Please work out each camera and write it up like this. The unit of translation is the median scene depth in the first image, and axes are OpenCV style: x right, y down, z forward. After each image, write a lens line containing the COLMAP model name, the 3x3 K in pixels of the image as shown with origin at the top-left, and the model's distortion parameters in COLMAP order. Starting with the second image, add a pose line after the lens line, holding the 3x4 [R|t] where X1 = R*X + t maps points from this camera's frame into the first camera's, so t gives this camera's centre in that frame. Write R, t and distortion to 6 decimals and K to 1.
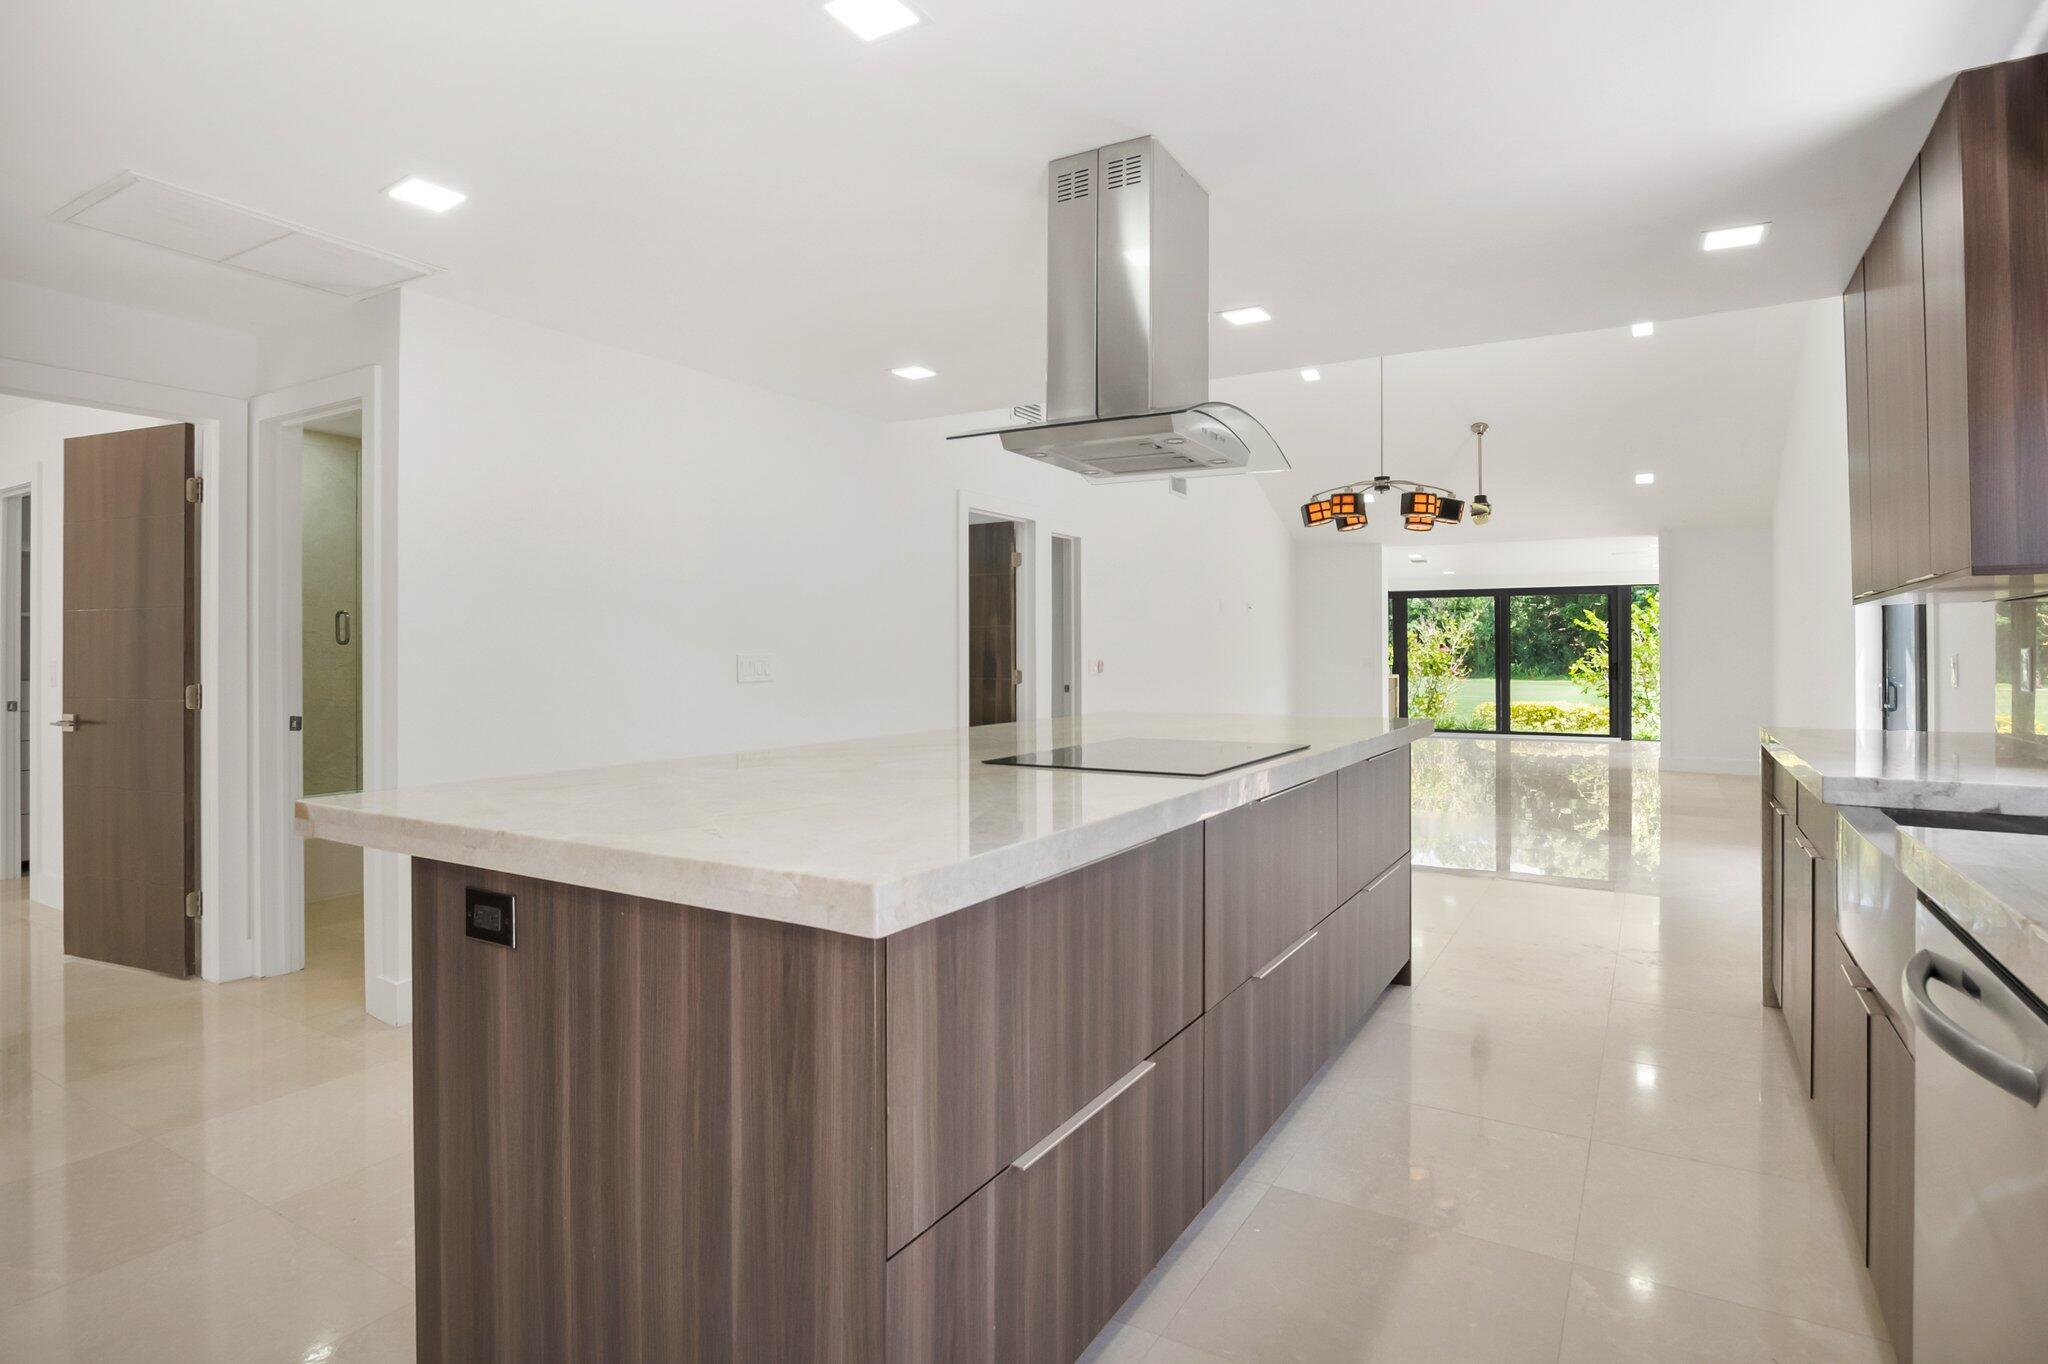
lens RADIAL K [[1056.8, 0, 1018.8], [0, 1056.8, 641.3], [0, 0, 1]] dist [-0.020106, -0.000715]
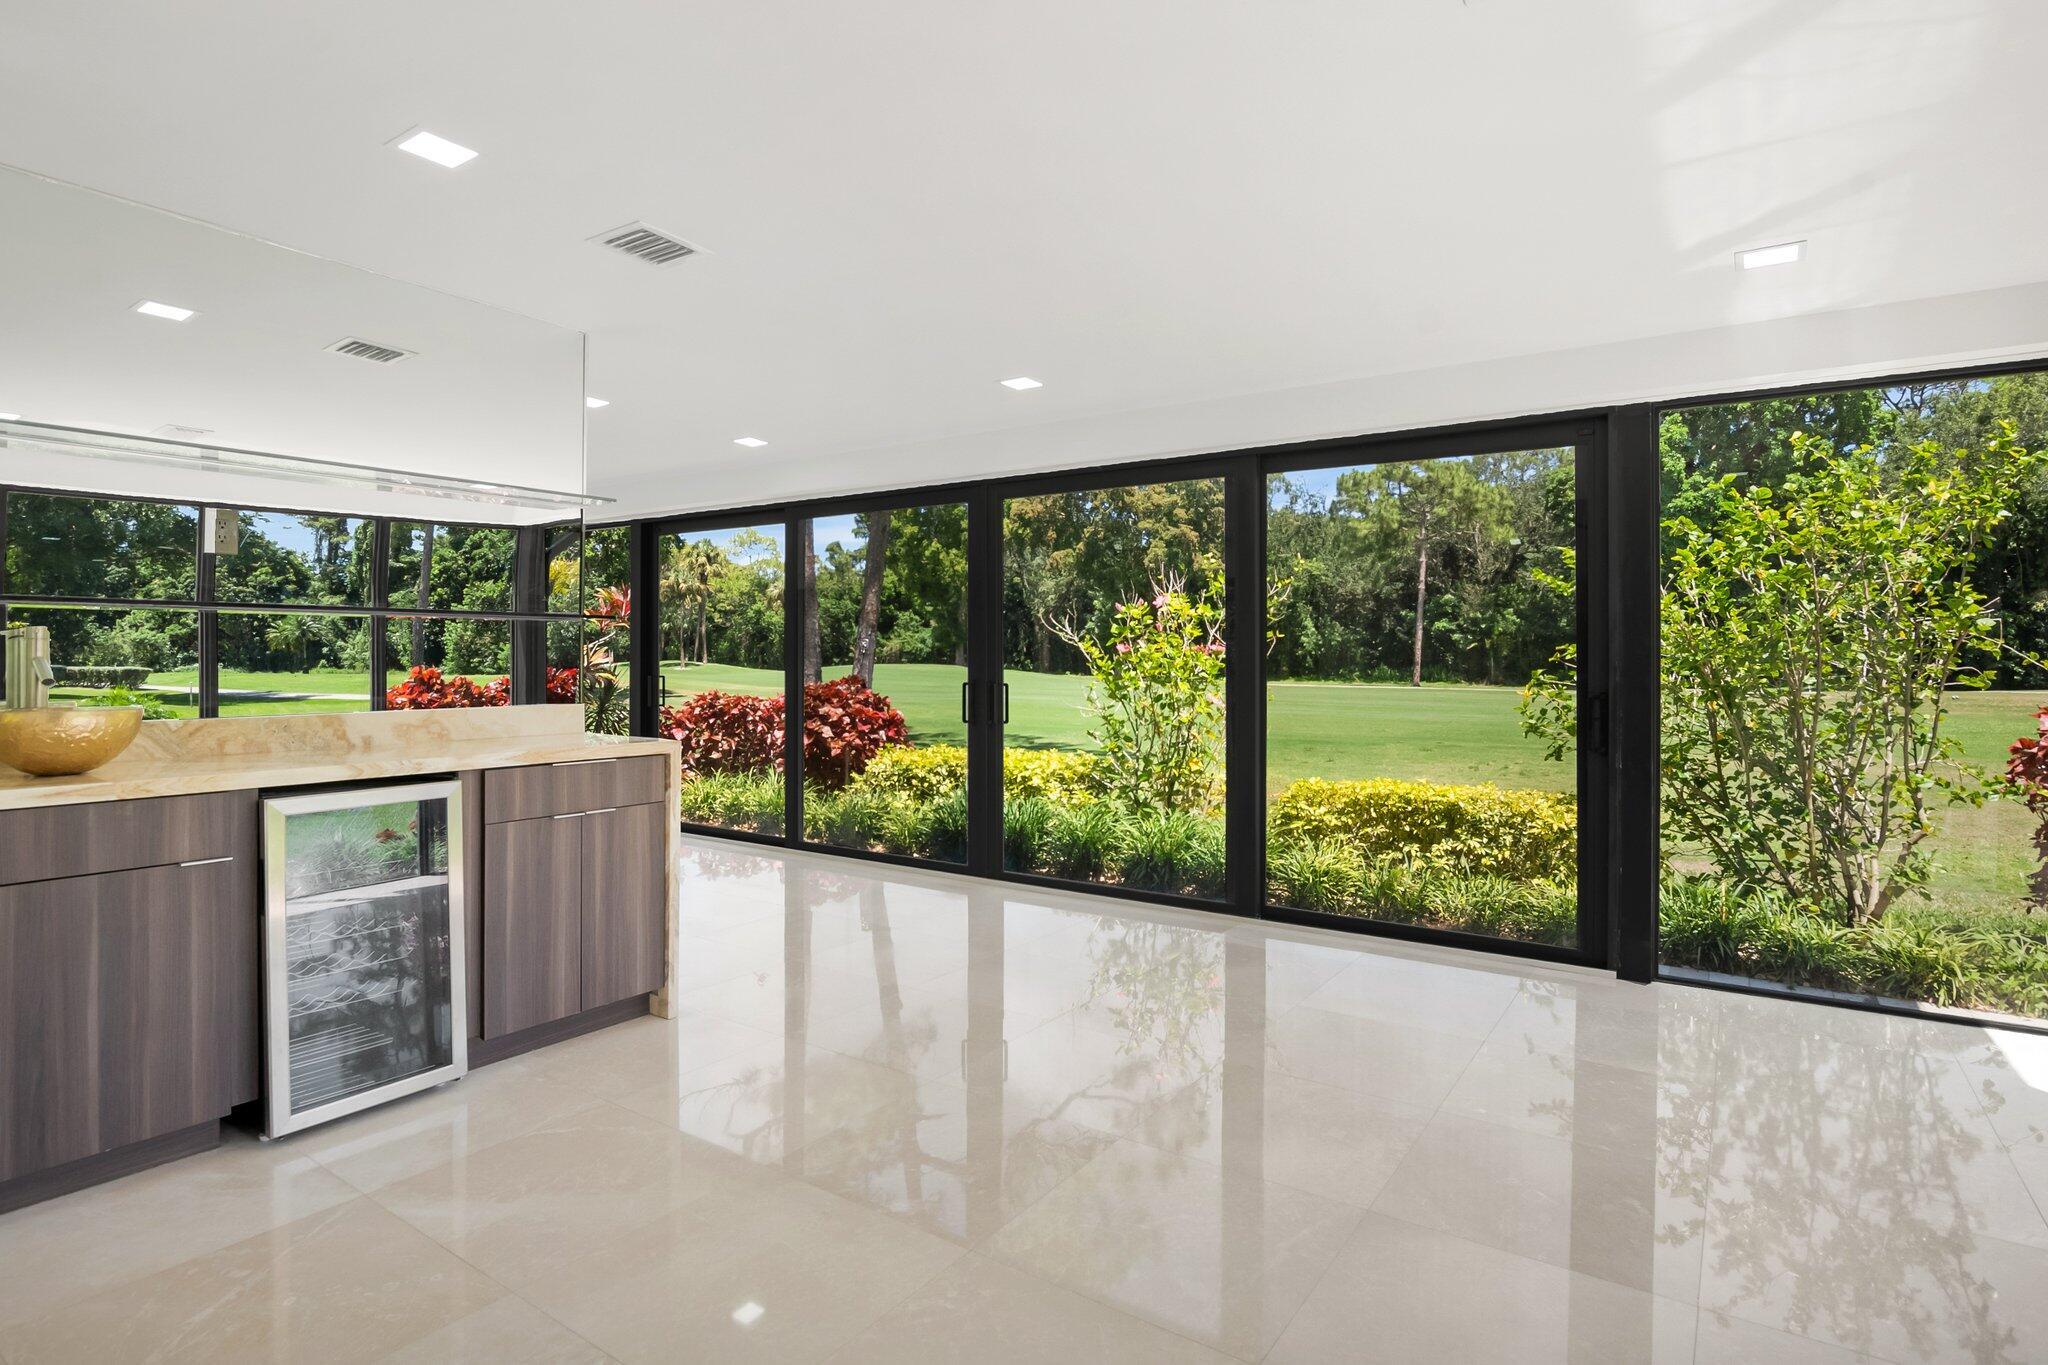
lens RADIAL K [[1032.4, 0, 1001.4], [0, 1032.4, 650.2], [0, 0, 1]] dist [-0.034448, -0.000282]
pose [[0.996575, 0.000545, -0.082687, 0.392531], [-0.000087, 0.999985, 0.005537, 0.007328], [0.082688, -0.005510, 0.996560, 0.651855]]
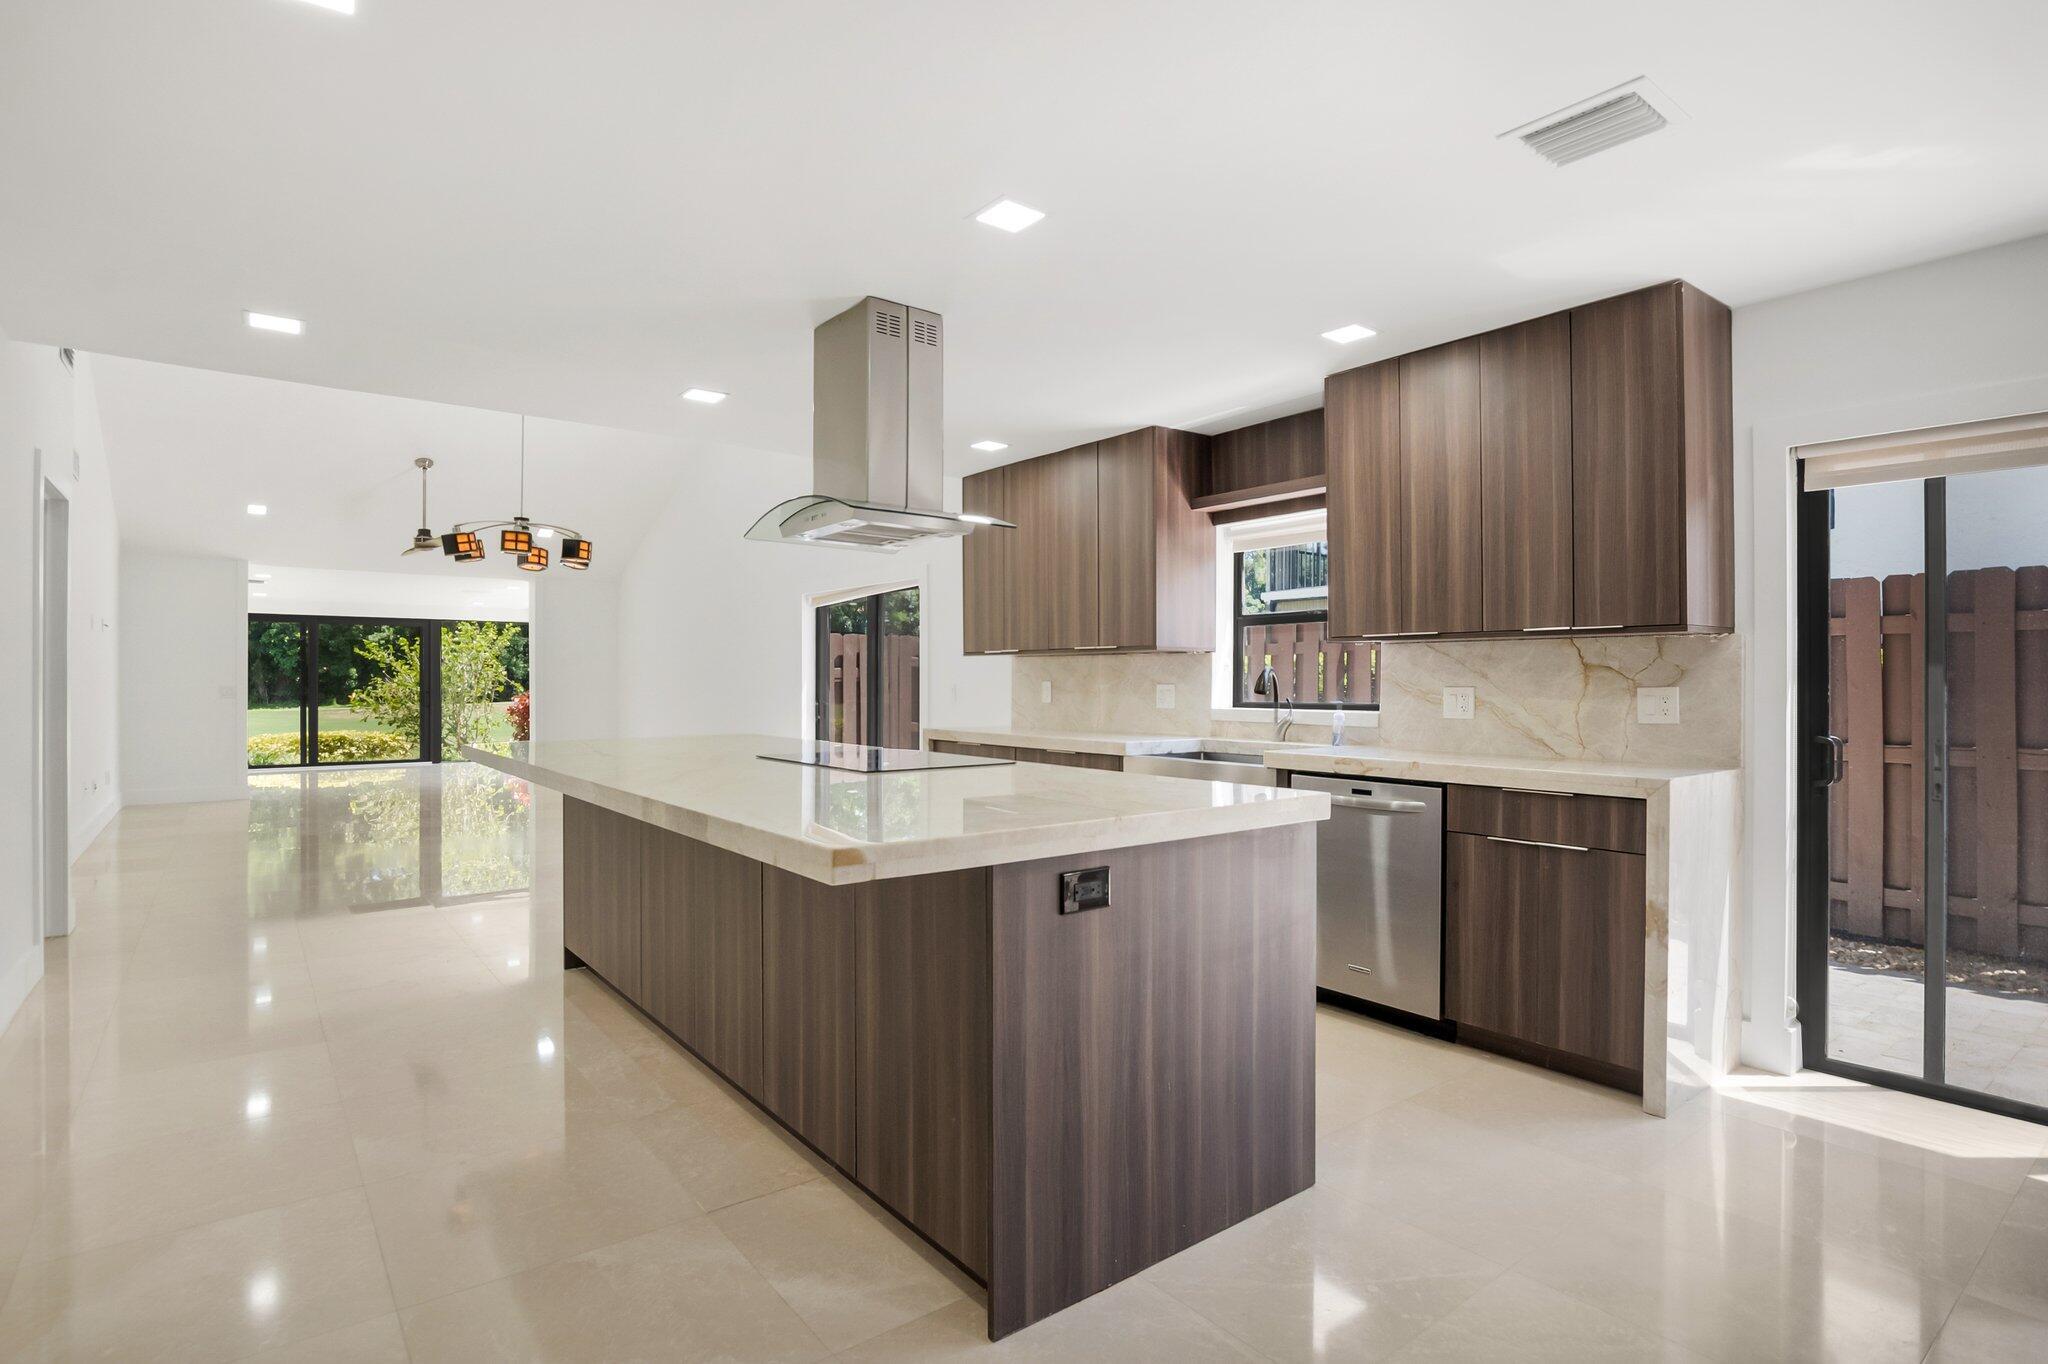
lens RADIAL K [[1025.5, 0, 1016.8], [0, 1025.5, 681.1], [0, 0, 1]] dist [-0.015062, 0.000023]
pose [[0.358601, 0.001404, 0.933490, -0.167152], [-0.011599, 0.999928, 0.002952, 0.000138], [-0.933419, -0.011887, 0.358591, 0.061648]]
